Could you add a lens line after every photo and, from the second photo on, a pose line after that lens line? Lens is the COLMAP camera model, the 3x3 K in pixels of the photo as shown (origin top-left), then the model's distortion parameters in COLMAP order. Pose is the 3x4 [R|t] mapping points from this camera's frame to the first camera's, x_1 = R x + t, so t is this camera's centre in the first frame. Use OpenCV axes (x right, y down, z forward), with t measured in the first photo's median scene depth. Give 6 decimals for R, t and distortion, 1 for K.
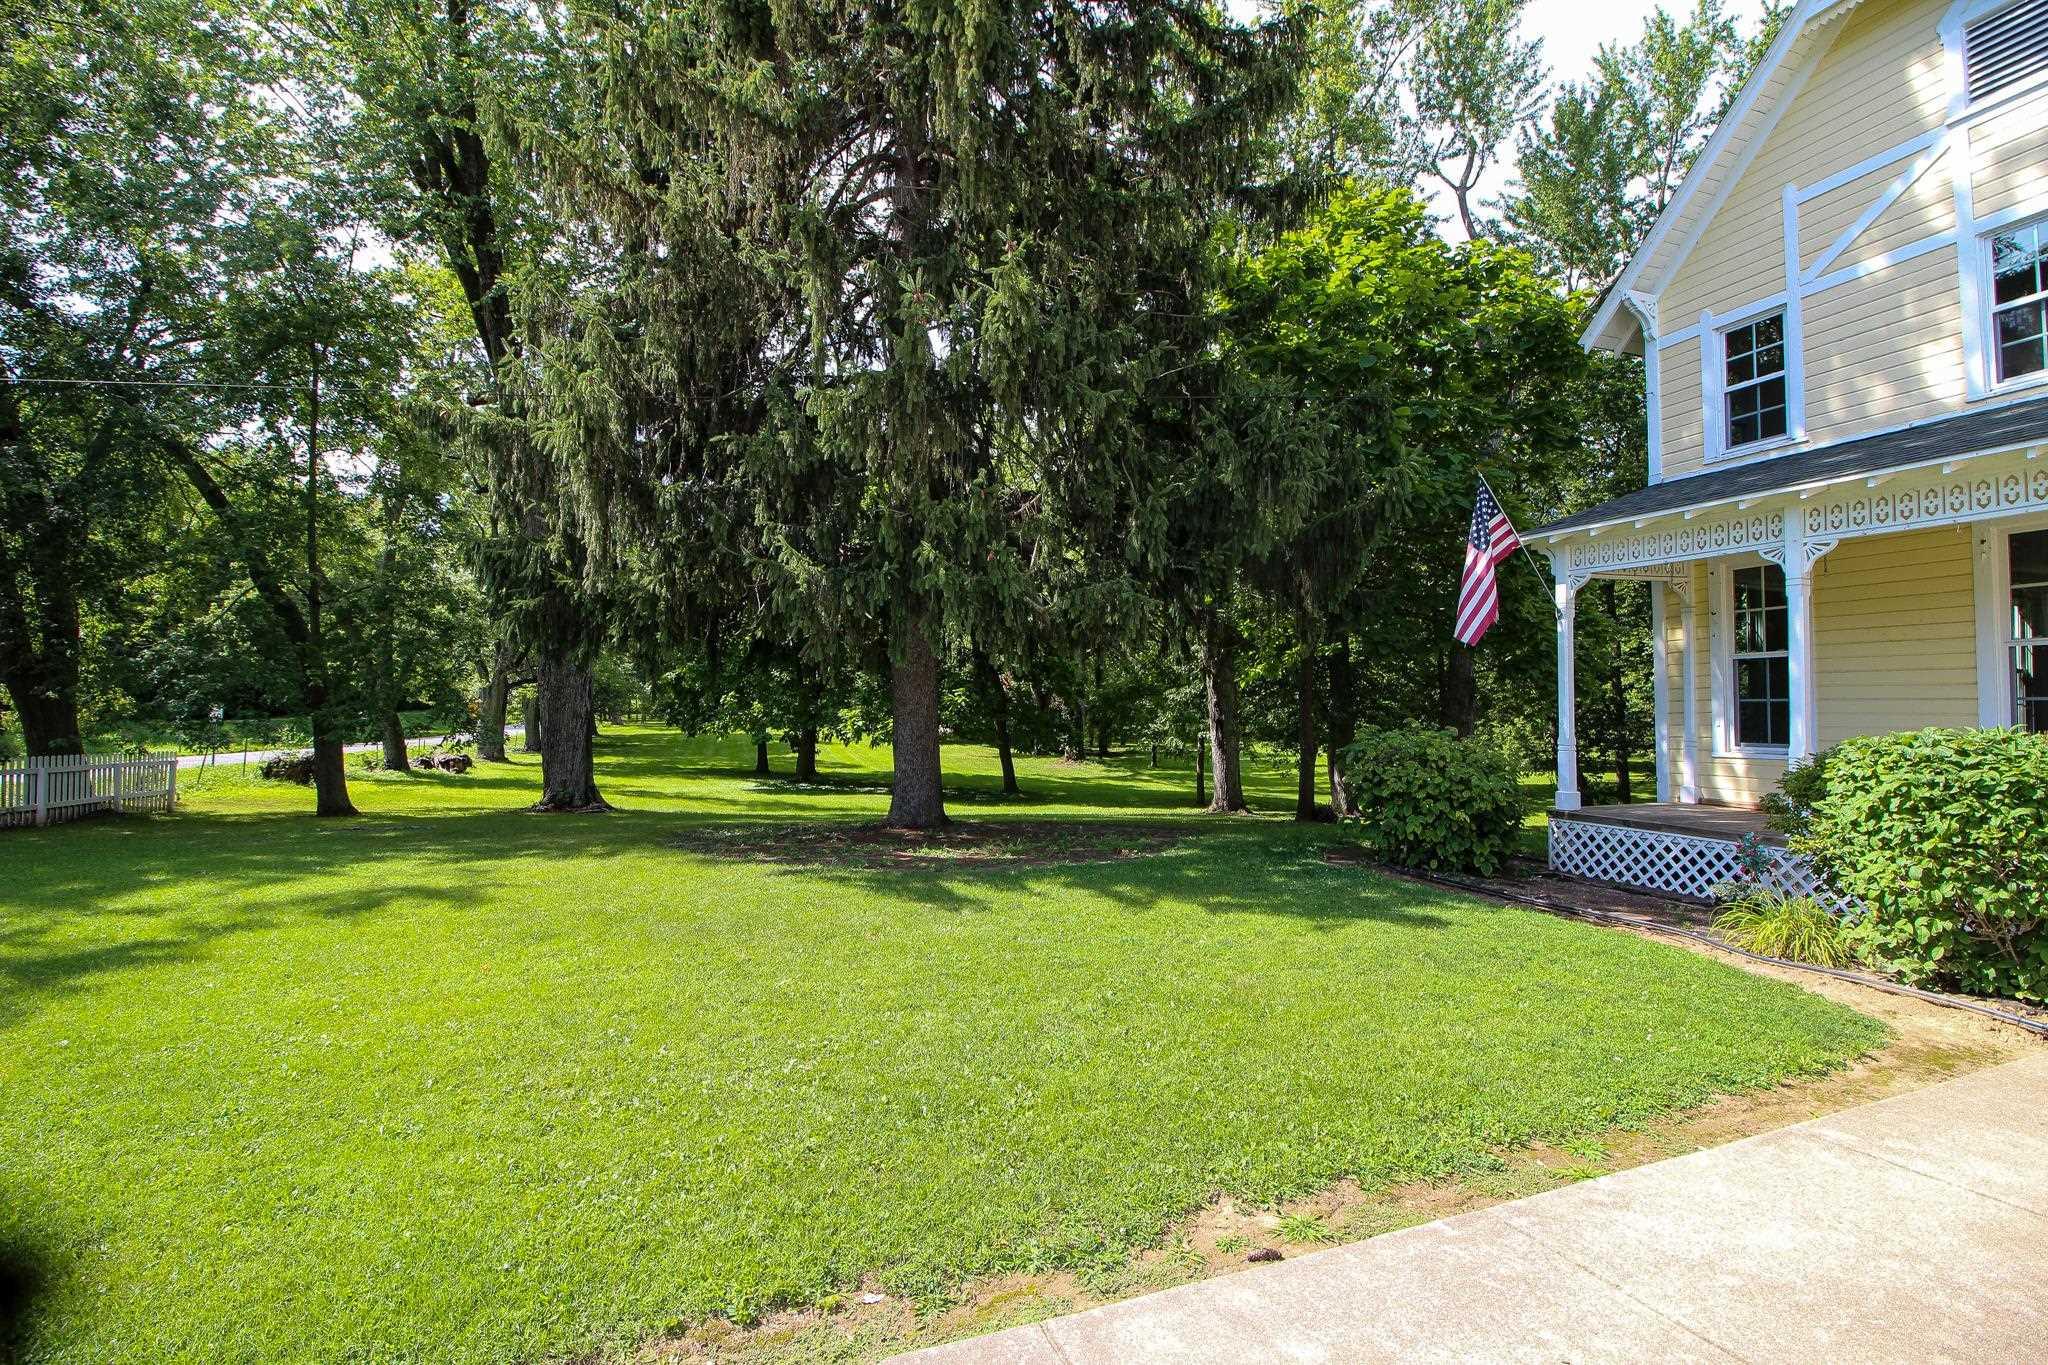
lens RADIAL K [[945.6, 0, 1012.6], [0, 945.6, 681.8], [0, 0, 1]] dist [0.000418, -0.013458]
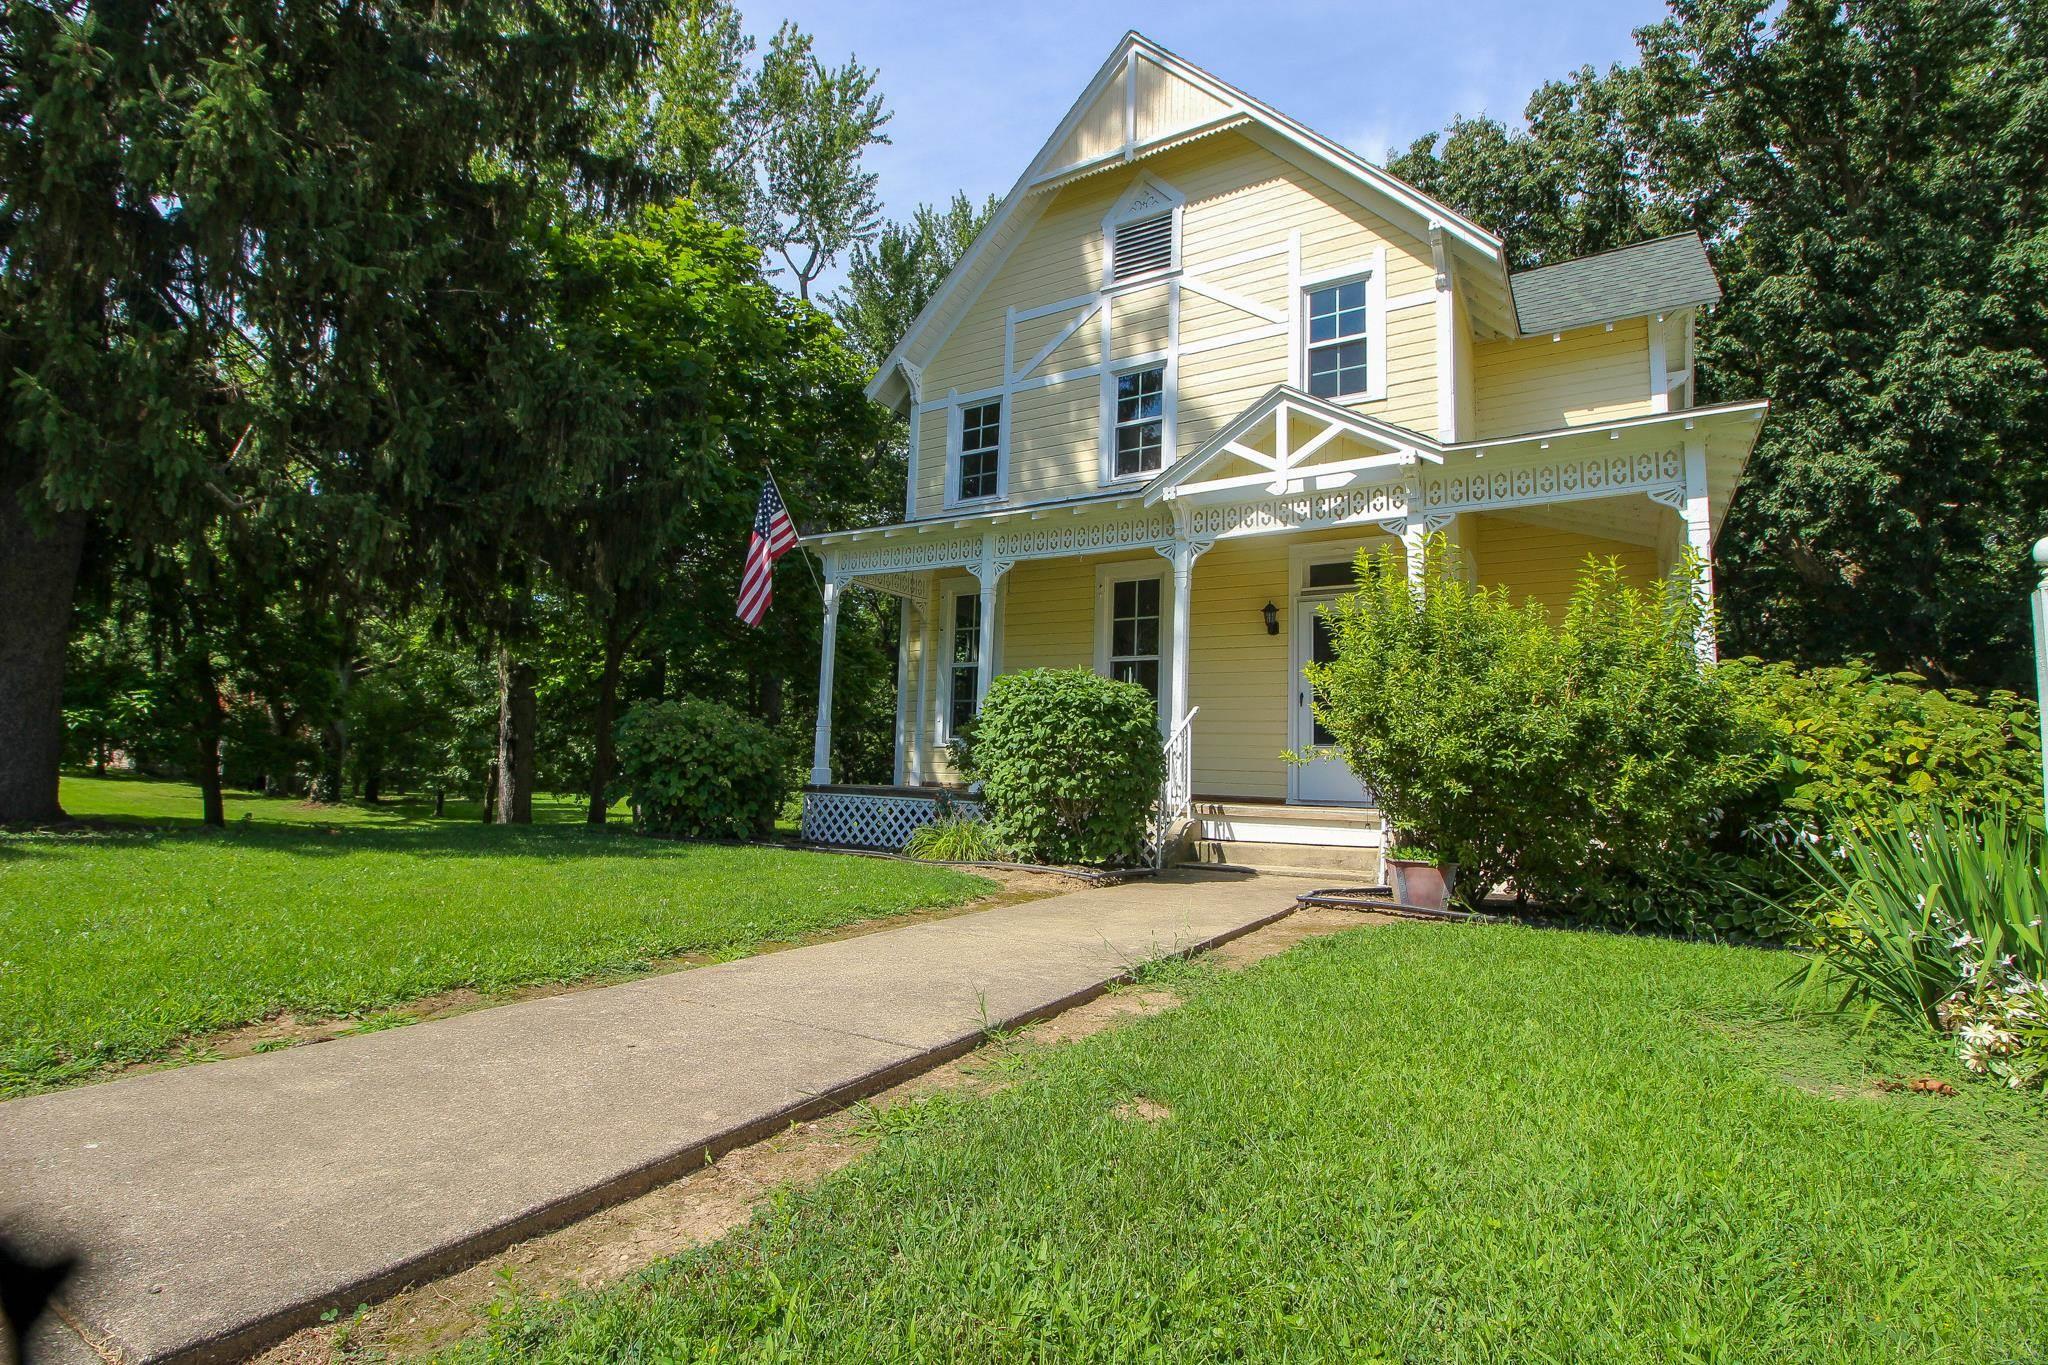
lens RADIAL K [[945.6, 0, 1012.6], [0, 945.6, 681.8], [0, 0, 1]] dist [0.000418, -0.013458]
pose [[0.775935, 0.097772, 0.623190, 0.056459], [-0.055508, 0.994666, -0.086940, 0.095742], [-0.628366, 0.032868, 0.777223, -0.010692]]
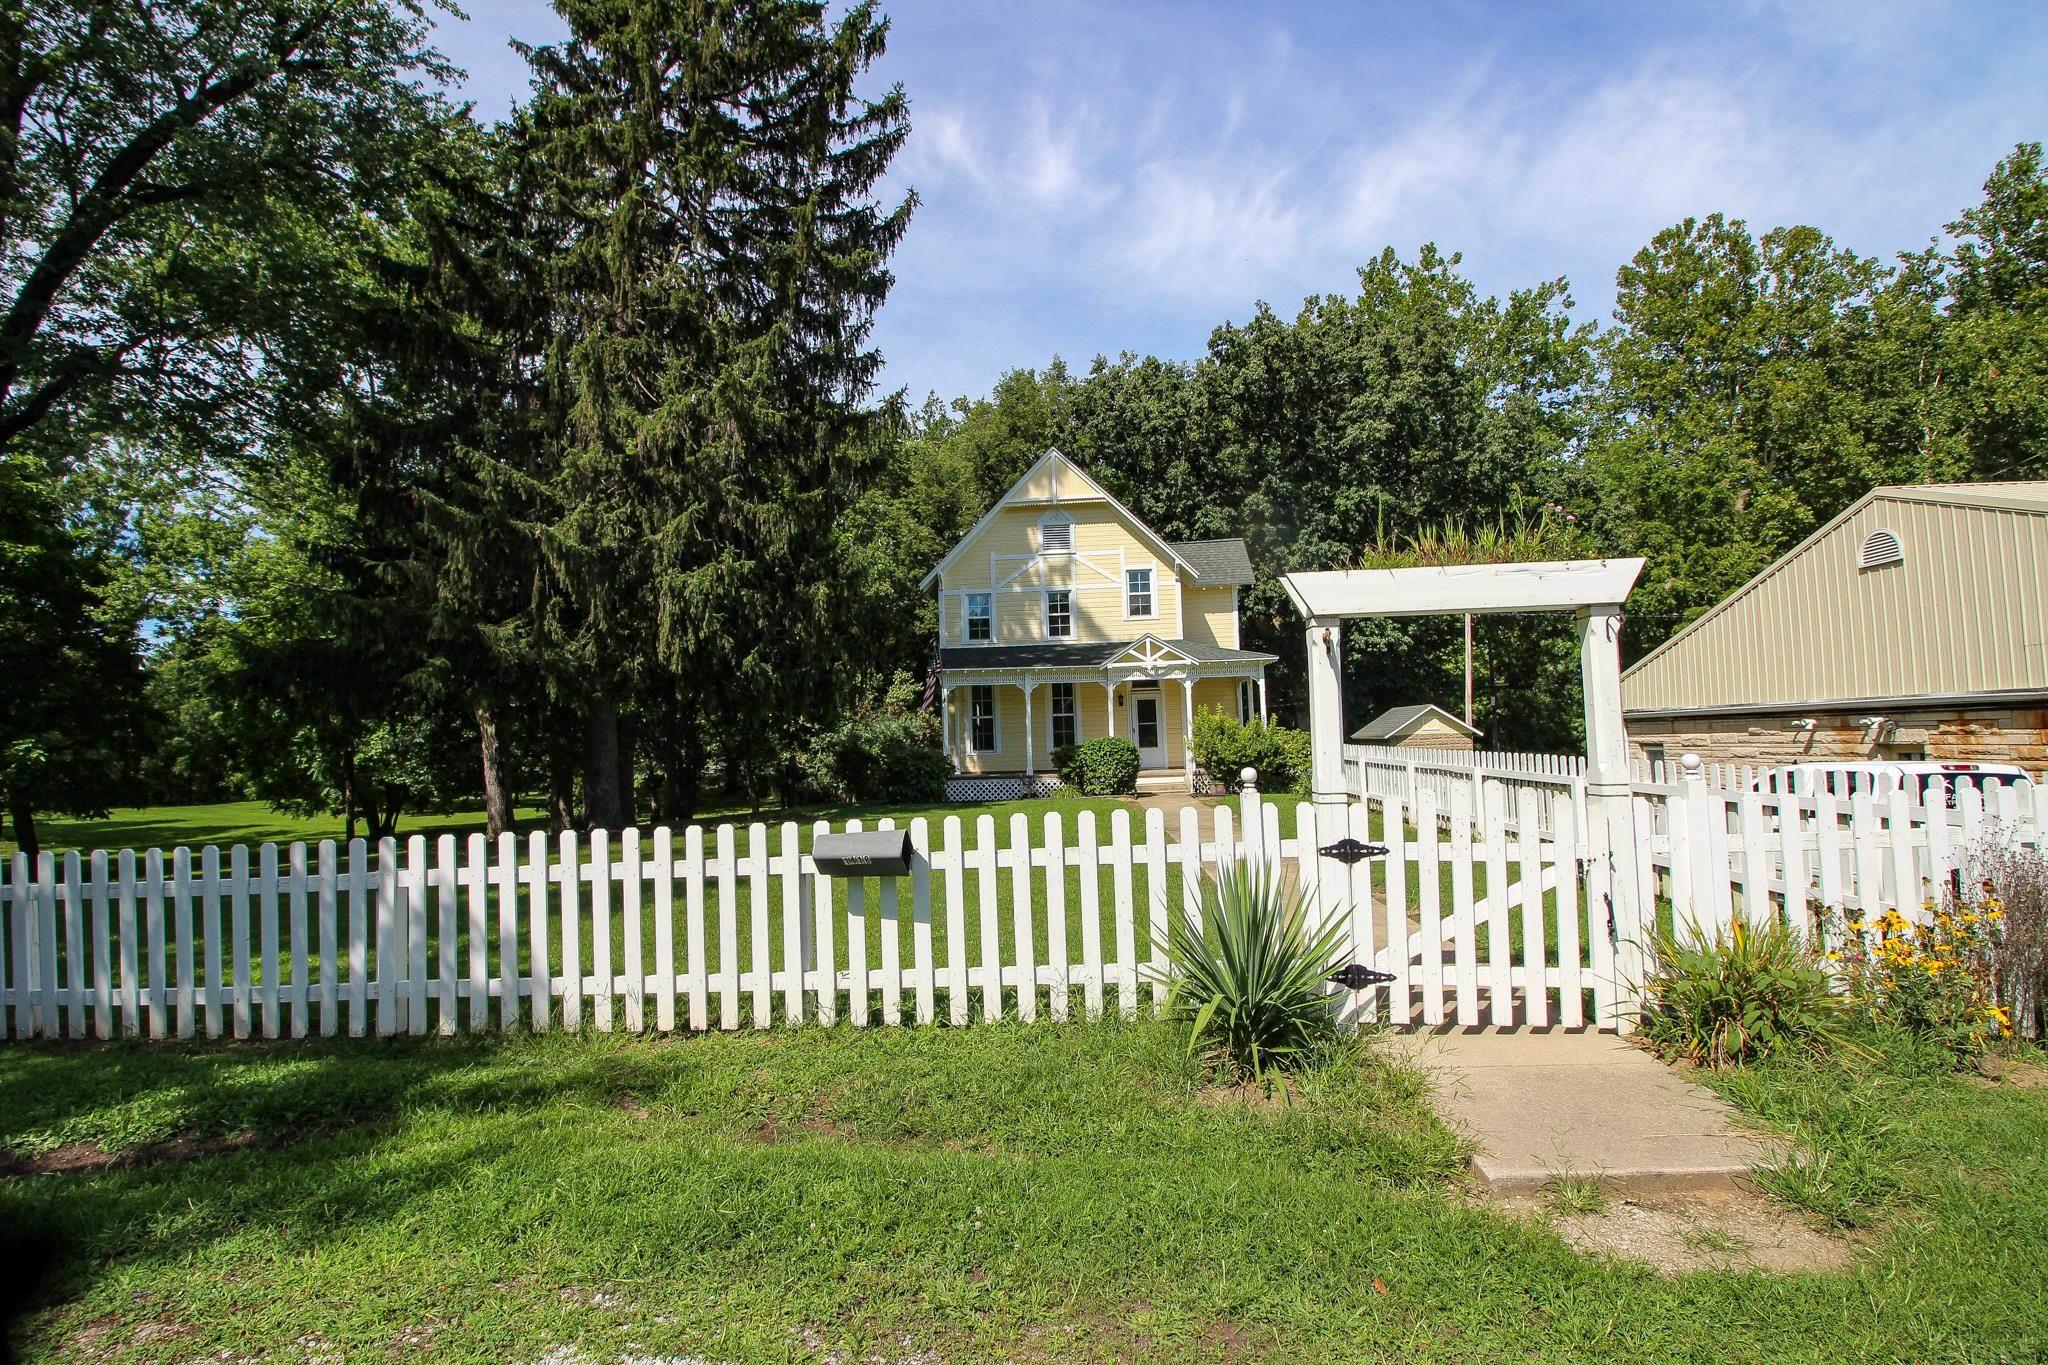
lens RADIAL K [[945.6, 0, 1012.6], [0, 945.6, 681.8], [0, 0, 1]] dist [0.000418, -0.013458]
pose [[0.405718, 0.057467, 0.912190, -1.599752], [-0.002850, 0.998096, -0.061611, 0.038636], [-0.913994, 0.022397, 0.405109, -0.194902]]
